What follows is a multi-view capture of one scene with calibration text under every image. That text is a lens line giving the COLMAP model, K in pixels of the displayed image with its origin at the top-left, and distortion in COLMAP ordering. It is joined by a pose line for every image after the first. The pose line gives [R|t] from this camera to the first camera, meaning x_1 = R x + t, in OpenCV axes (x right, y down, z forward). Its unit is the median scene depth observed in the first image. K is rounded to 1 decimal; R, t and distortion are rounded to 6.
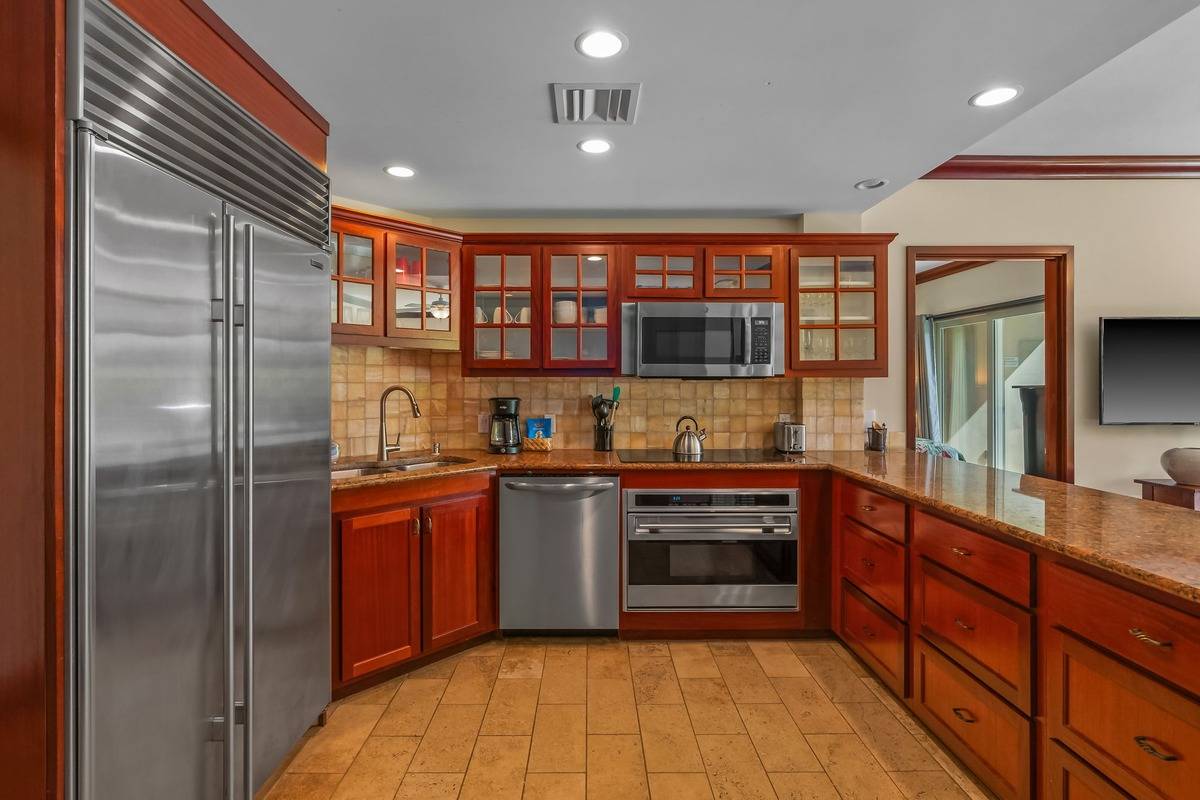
lens RADIAL K [[548.0, 0, 599.6], [0, 548.0, 382.2], [0, 0, 1]] dist [0.000249, 0.000763]
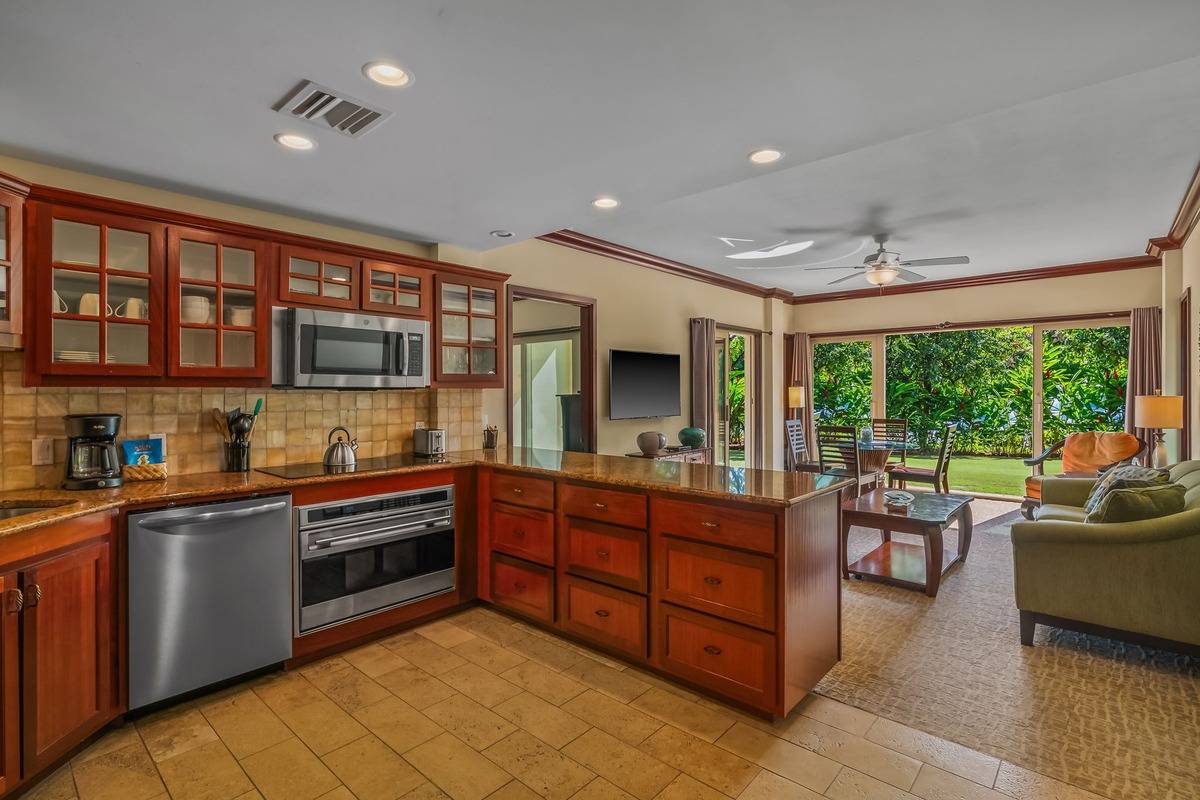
lens RADIAL K [[537.2, 0, 593.9], [0, 537.2, 392.6], [0, 0, 1]] dist [0.017684, 0.000303]
pose [[0.704101, -0.003253, 0.710092, -0.221598], [0.003098, 0.999994, 0.001509, -0.000526], [-0.710093, 0.001137, 0.704107, -0.013631]]
